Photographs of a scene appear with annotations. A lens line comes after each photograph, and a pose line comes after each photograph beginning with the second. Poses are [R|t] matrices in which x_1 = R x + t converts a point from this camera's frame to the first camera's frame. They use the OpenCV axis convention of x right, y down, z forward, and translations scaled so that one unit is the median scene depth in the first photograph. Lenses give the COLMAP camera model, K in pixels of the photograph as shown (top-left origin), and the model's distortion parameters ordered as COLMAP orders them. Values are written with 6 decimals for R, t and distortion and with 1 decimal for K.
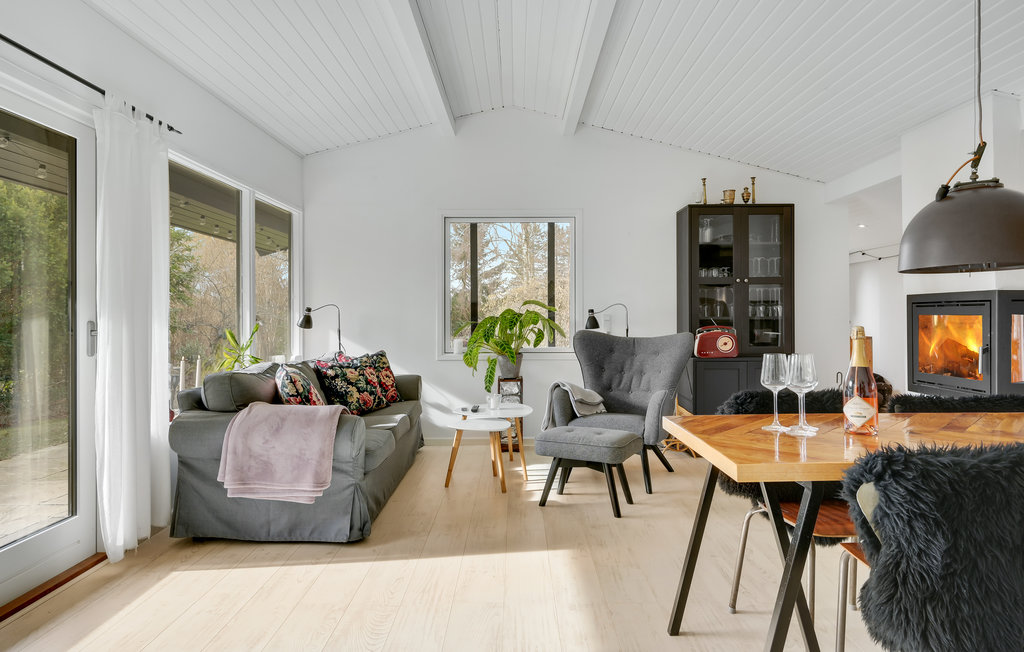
lens RADIAL K [[605.6, 0, 509.7], [0, 605.6, 318.3], [0, 0, 1]] dist [0.006051, 0.000467]
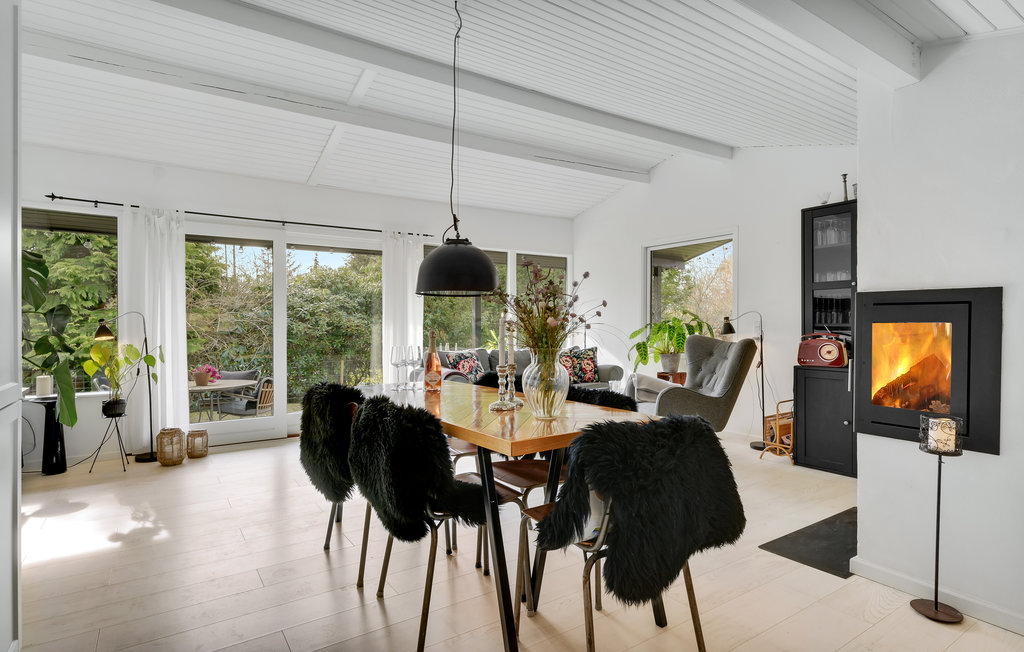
lens RADIAL K [[527.8, 0, 511.3], [0, 527.8, 327.2], [0, 0, 1]] dist [0.014688, 0.000654]
pose [[0.563992, 0.005841, -0.825759, 1.166001], [0.001672, 0.999965, 0.008215, -0.007187], [0.825778, -0.006013, 0.563963, 0.197610]]
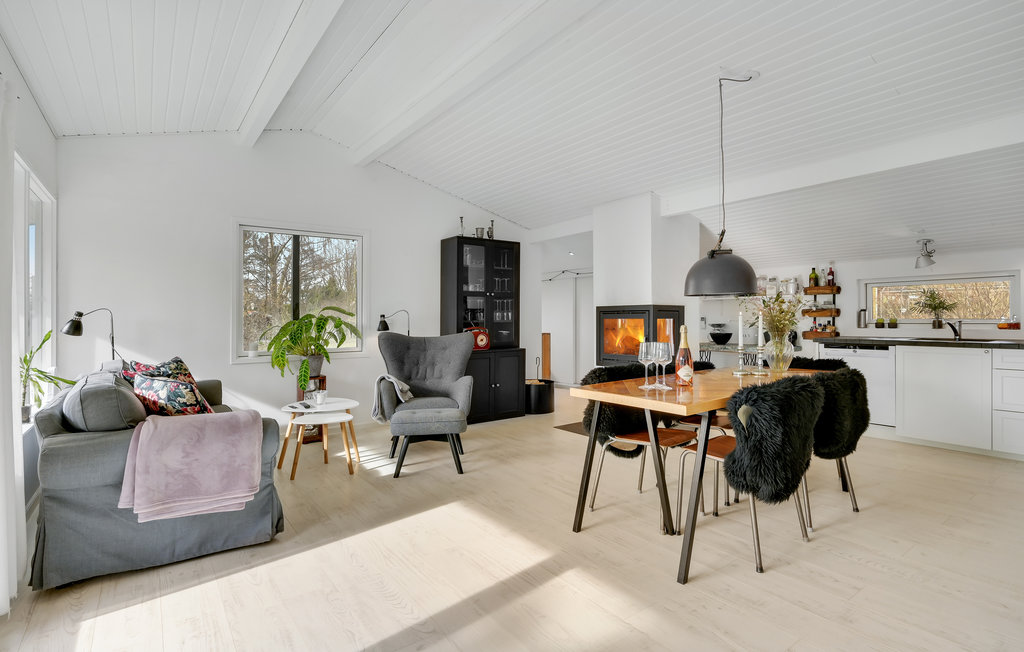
lens RADIAL K [[506.5, 0, 509.0], [0, 506.5, 323.6], [0, 0, 1]] dist [0.001920, -0.002045]
pose [[0.805406, -0.007674, 0.592673, -0.423570], [0.005467, 0.999970, 0.005519, -0.001984], [-0.592698, -0.001205, 0.805424, 0.062940]]
